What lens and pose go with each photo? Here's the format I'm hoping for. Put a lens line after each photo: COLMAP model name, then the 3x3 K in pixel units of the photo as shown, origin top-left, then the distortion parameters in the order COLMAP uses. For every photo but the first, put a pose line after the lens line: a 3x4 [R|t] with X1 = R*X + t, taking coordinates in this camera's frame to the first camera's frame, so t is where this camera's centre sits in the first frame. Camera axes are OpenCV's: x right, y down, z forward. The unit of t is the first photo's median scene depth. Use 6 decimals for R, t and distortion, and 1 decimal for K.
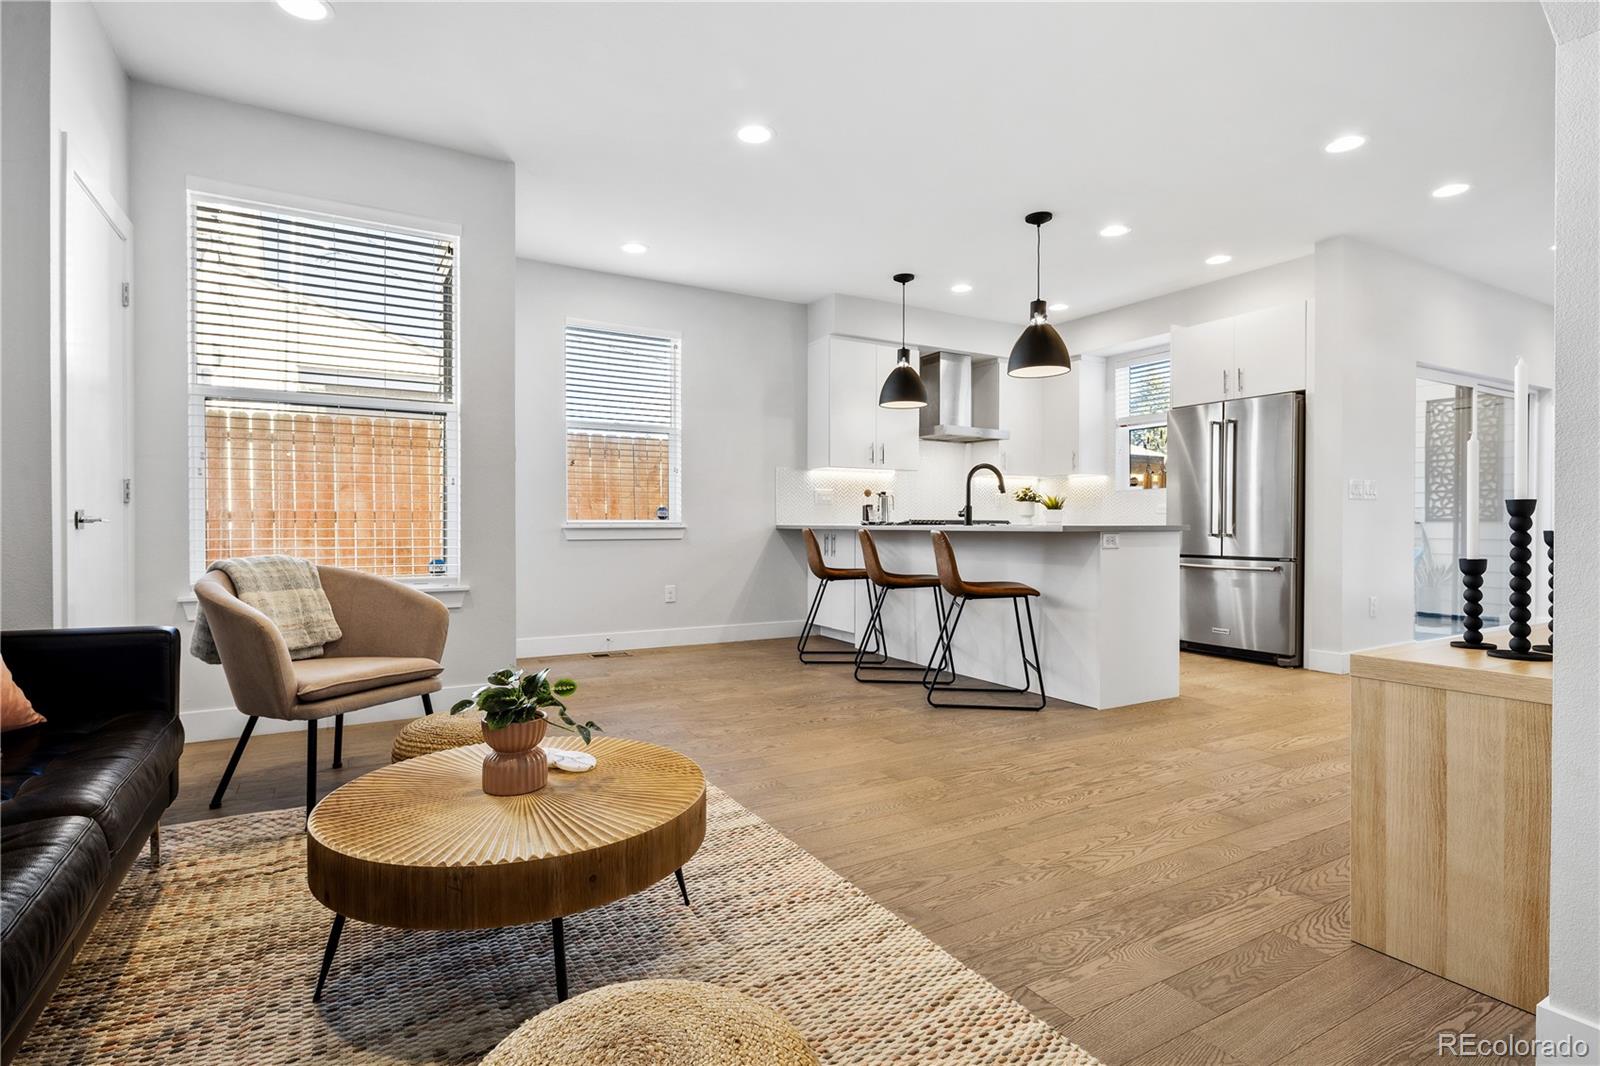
lens RADIAL K [[781.6, 0, 794.5], [0, 781.6, 530.5], [0, 0, 1]] dist [0.003231, -0.003616]
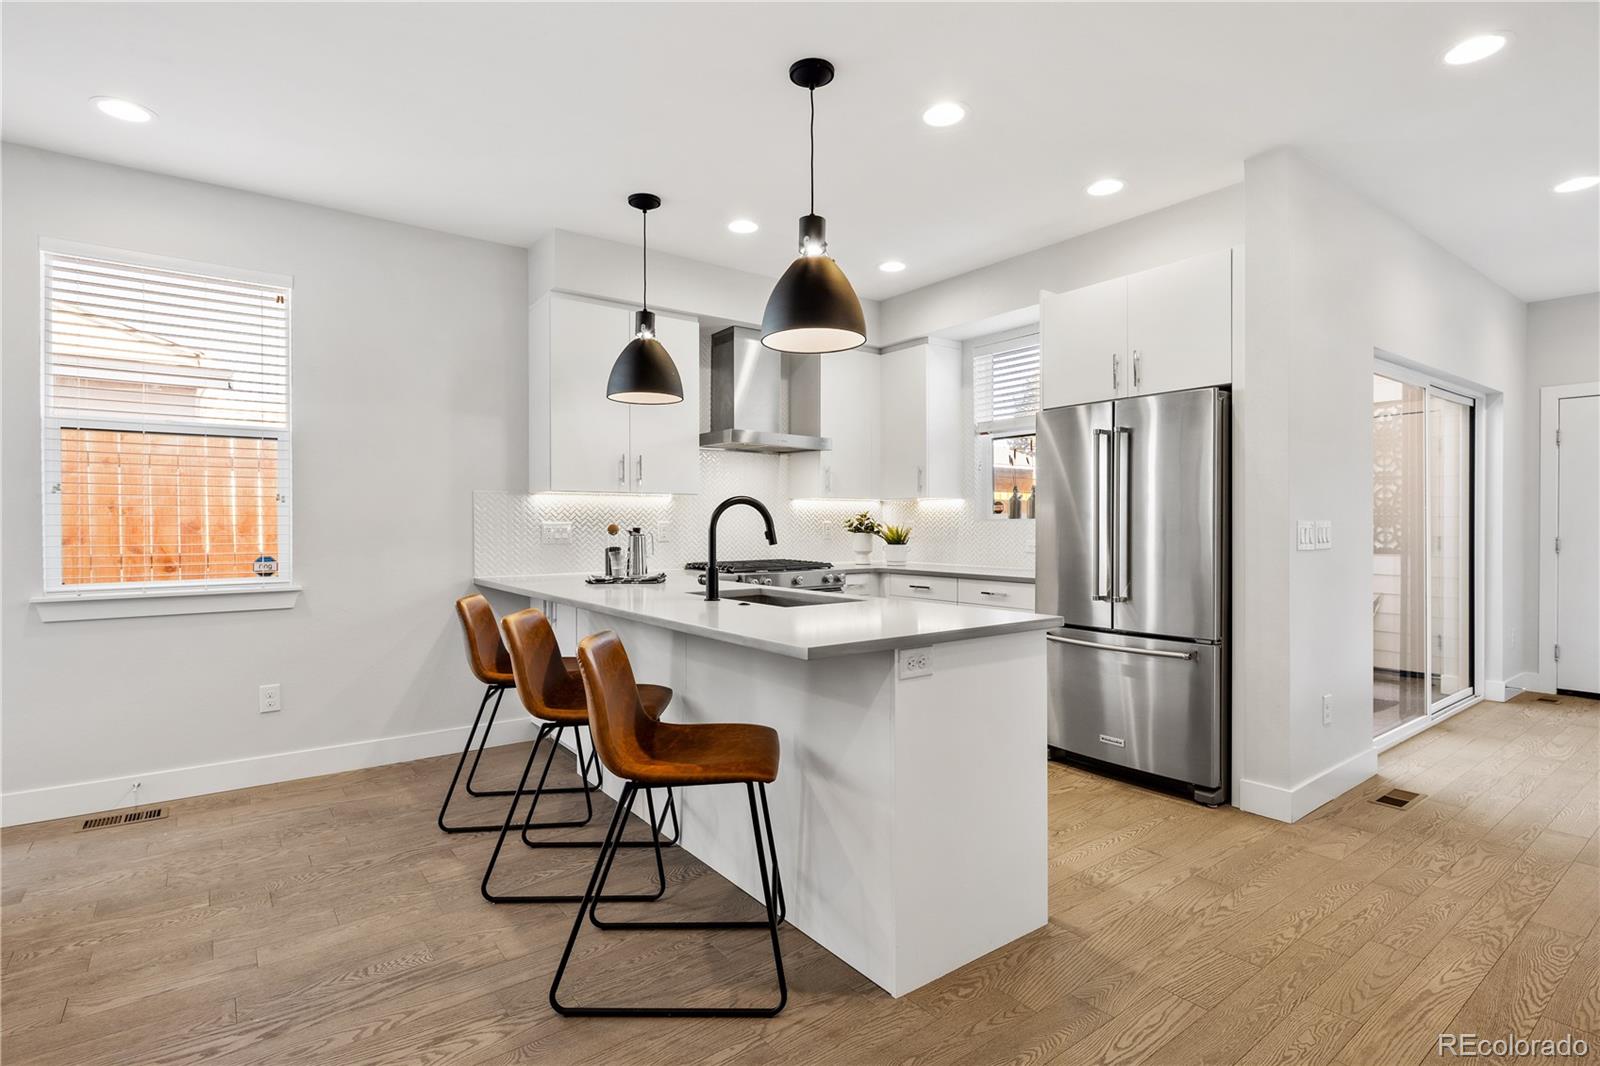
lens RADIAL K [[781.6, 0, 791.3], [0, 781.6, 528.6], [0, 0, 1]] dist [0.003231, -0.003616]
pose [[0.992671, -0.004519, 0.120764, 0.205075], [0.004835, 0.999986, -0.002322, -0.057766], [-0.120752, 0.002889, 0.992679, 0.391377]]
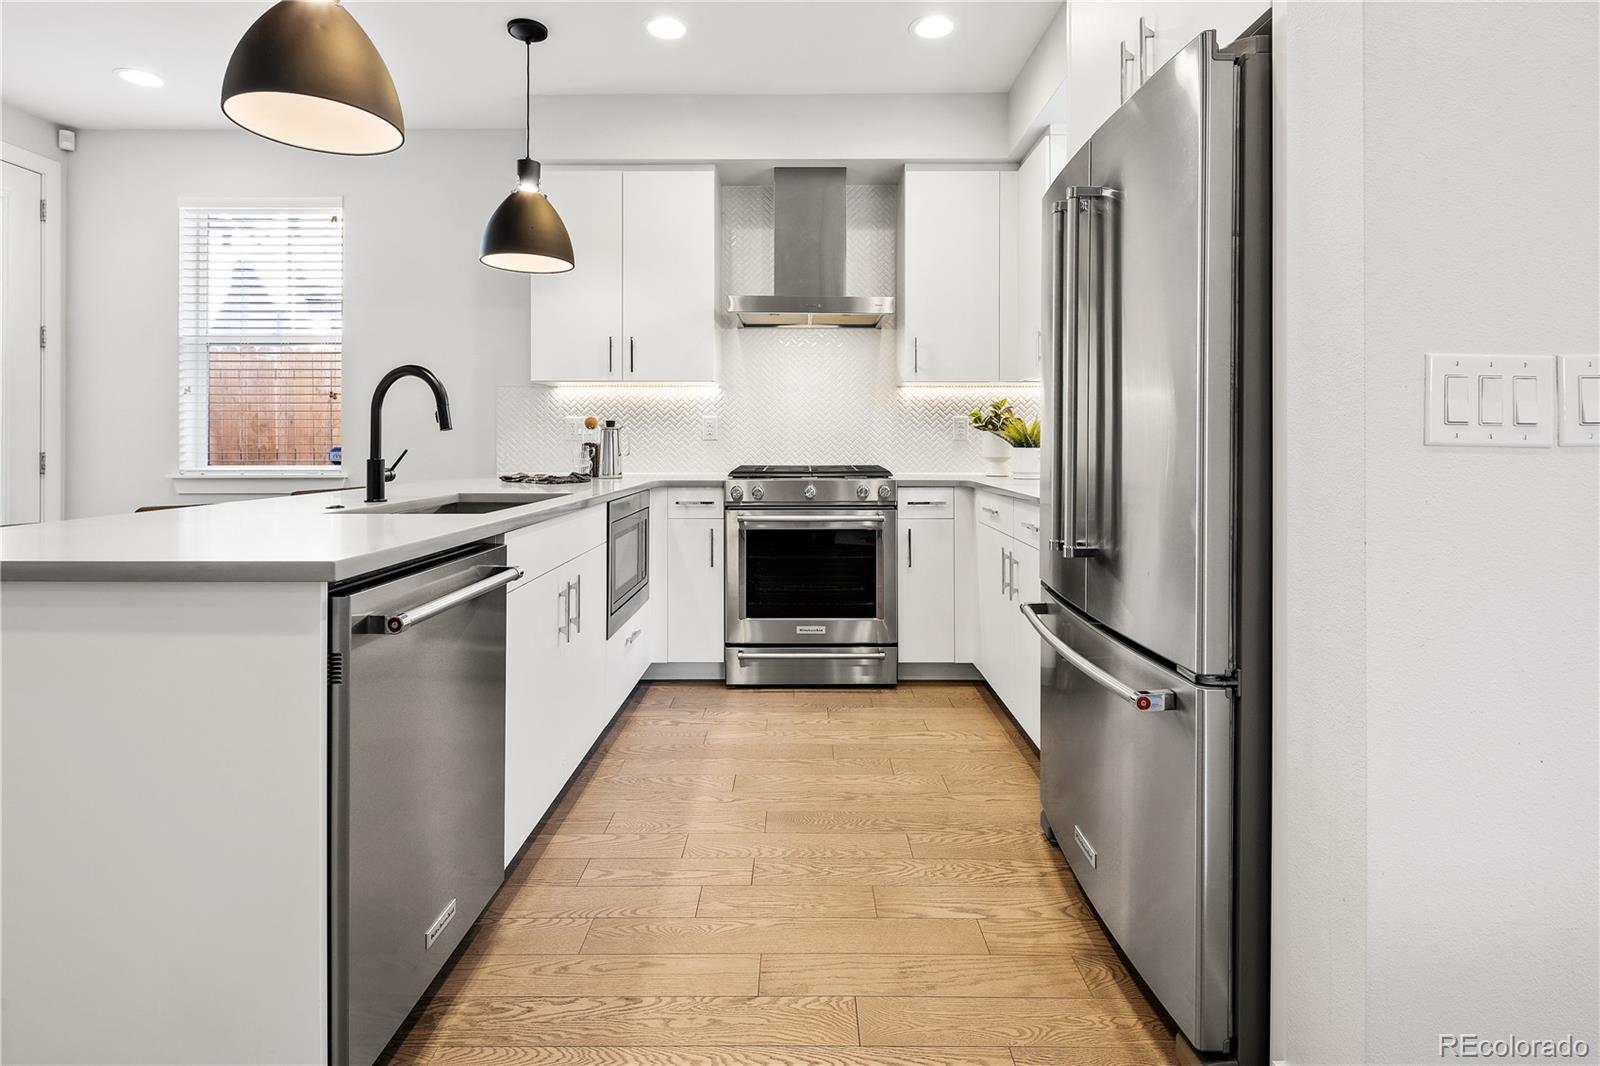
lens RADIAL K [[781.6, 0, 792.2], [0, 781.6, 435.8], [0, 0, 1]] dist [0.003231, -0.003616]
pose [[0.863011, -0.004023, -0.505170, 0.649877], [-0.003222, 0.999904, -0.013467, -0.038295], [0.505175, 0.013250, 0.862915, 0.707733]]
